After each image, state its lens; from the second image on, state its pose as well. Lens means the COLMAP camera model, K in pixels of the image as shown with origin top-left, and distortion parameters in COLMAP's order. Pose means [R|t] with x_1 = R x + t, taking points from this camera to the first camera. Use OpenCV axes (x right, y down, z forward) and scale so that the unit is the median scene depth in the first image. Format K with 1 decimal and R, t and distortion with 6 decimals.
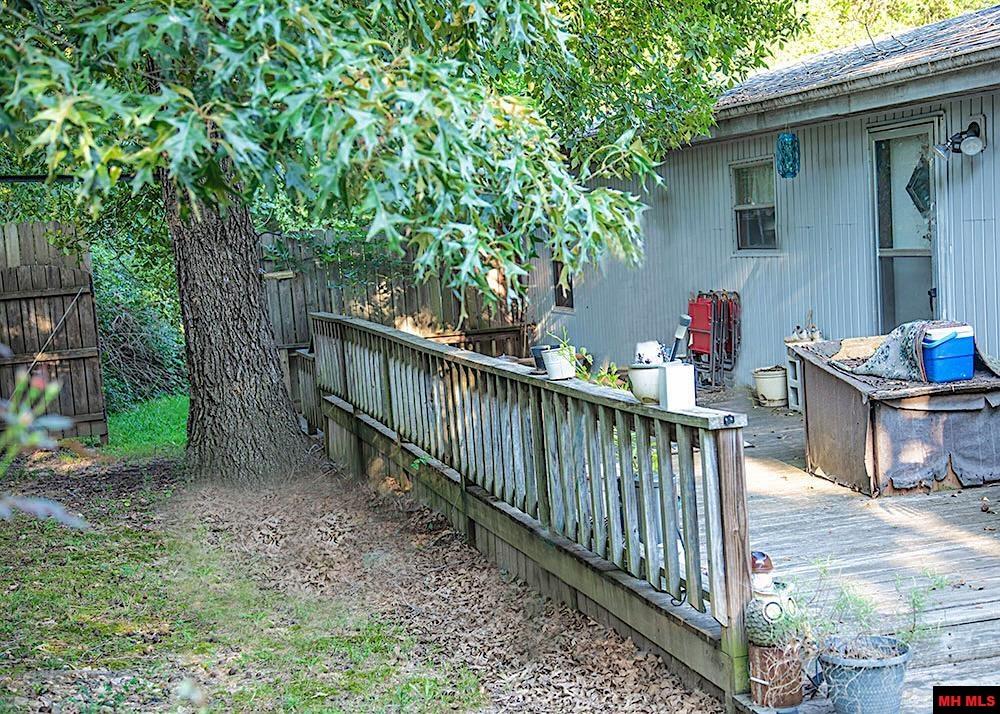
lens RADIAL K [[1366.6, 0, 500.0], [0, 1366.6, 357.0], [0, 0, 1]] dist [0.000249, -0.000582]
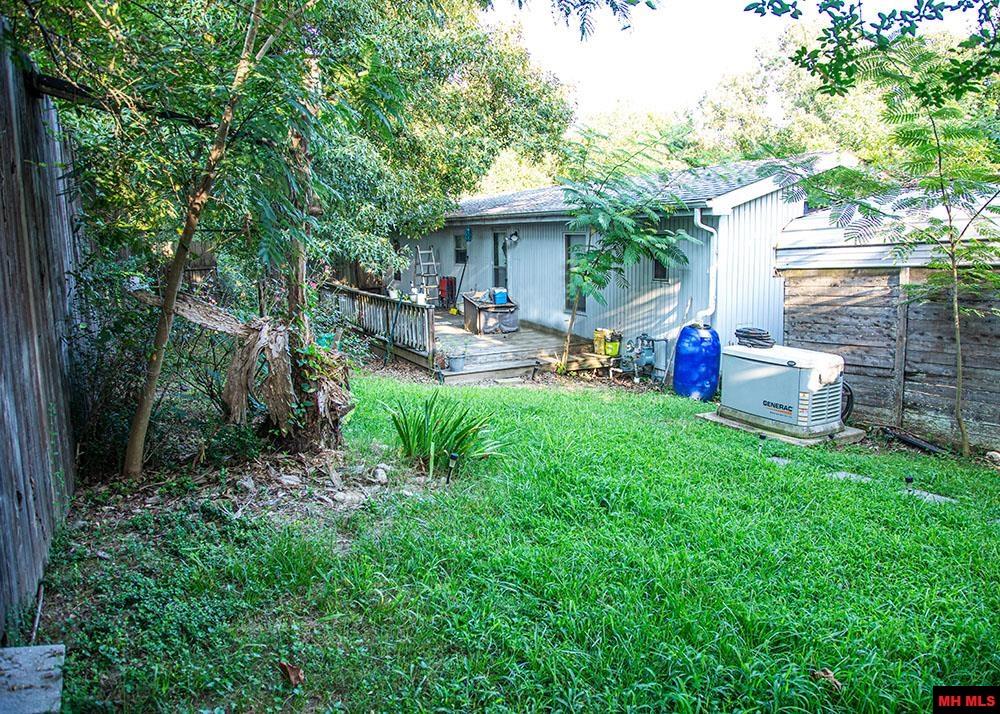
lens RADIAL K [[739.0, 0, 519.5], [0, 739.0, 364.3], [0, 0, 1]] dist [-0.119960, 0.066690]
pose [[0.978446, 0.022755, 0.205245, -0.025061], [-0.038033, 0.996765, 0.070803, 0.036552], [-0.202970, -0.077083, 0.976146, -0.959094]]
